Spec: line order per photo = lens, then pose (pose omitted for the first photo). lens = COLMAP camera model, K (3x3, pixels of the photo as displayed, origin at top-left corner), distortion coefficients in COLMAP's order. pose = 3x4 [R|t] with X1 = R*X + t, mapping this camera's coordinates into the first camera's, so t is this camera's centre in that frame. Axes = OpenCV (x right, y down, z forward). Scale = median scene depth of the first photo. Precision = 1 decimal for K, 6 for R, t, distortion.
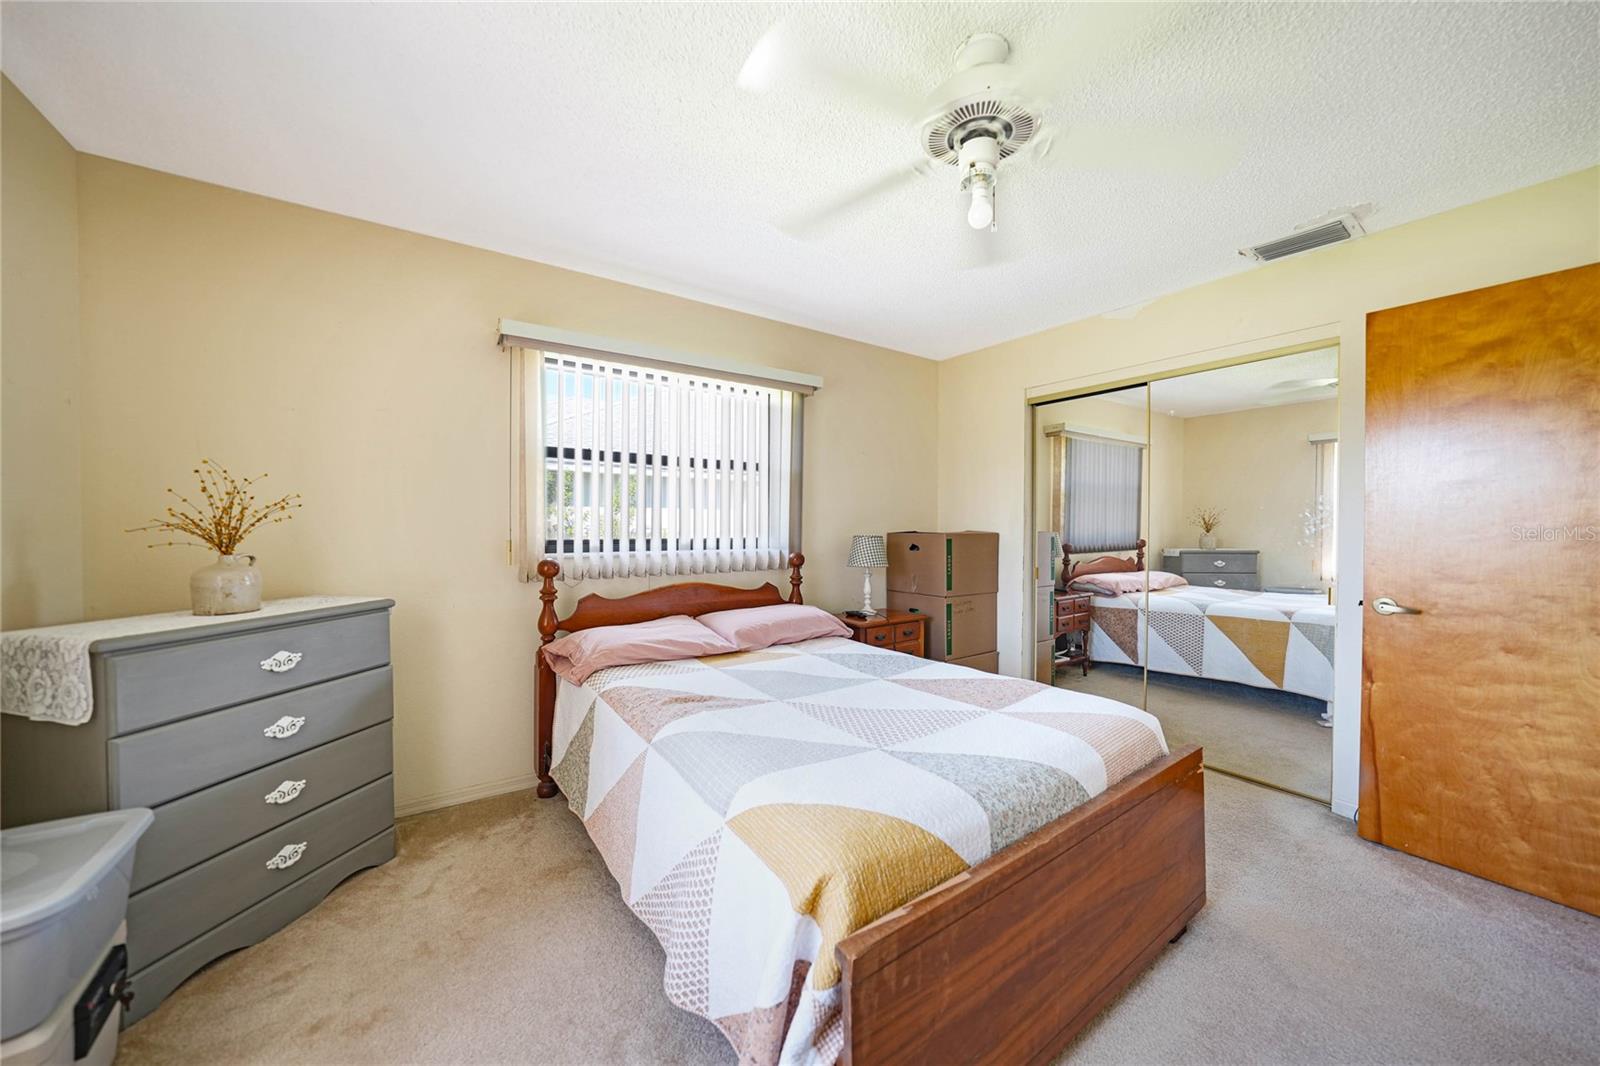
lens RADIAL K [[563.4, 0, 795.1], [0, 563.4, 530.2], [0, 0, 1]] dist [-0.001182, 0.000180]
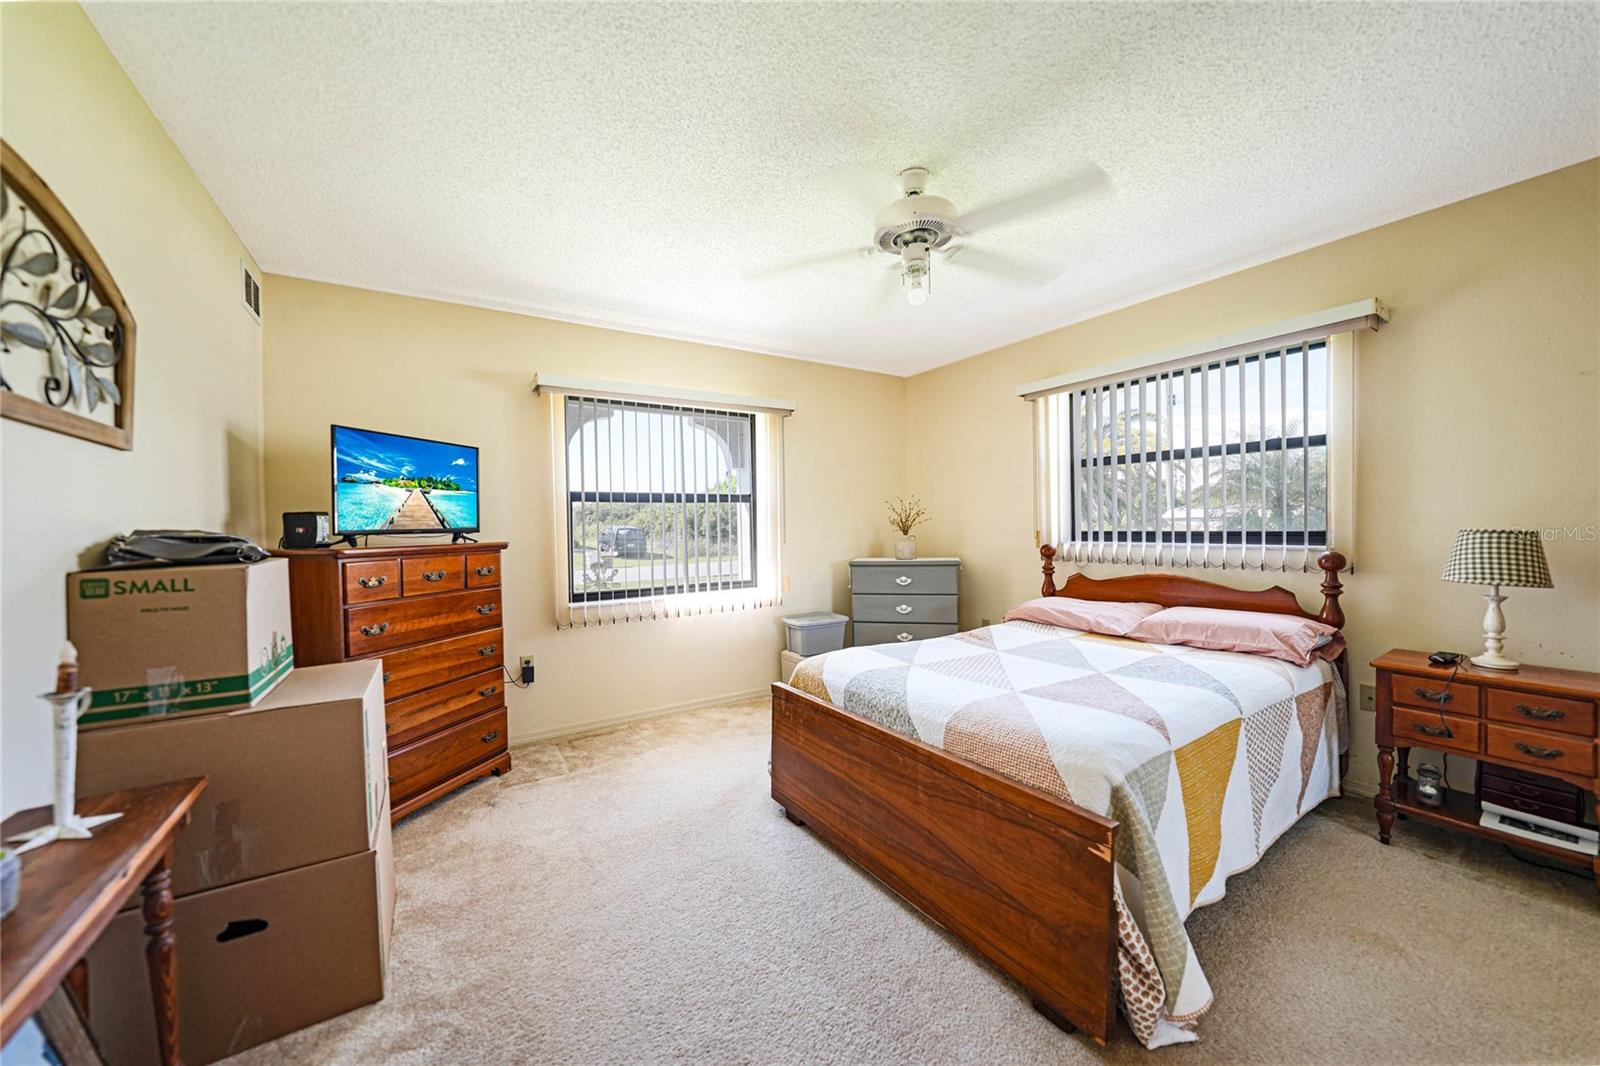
lens RADIAL K [[563.4, 0, 795.1], [0, 563.4, 530.2], [0, 0, 1]] dist [-0.001182, 0.000180]
pose [[-0.030247, 0.005564, -0.999527, 0.969234], [0.007116, 0.999960, 0.005351, 0.004479], [0.999517, -0.006950, -0.030285, 0.417620]]
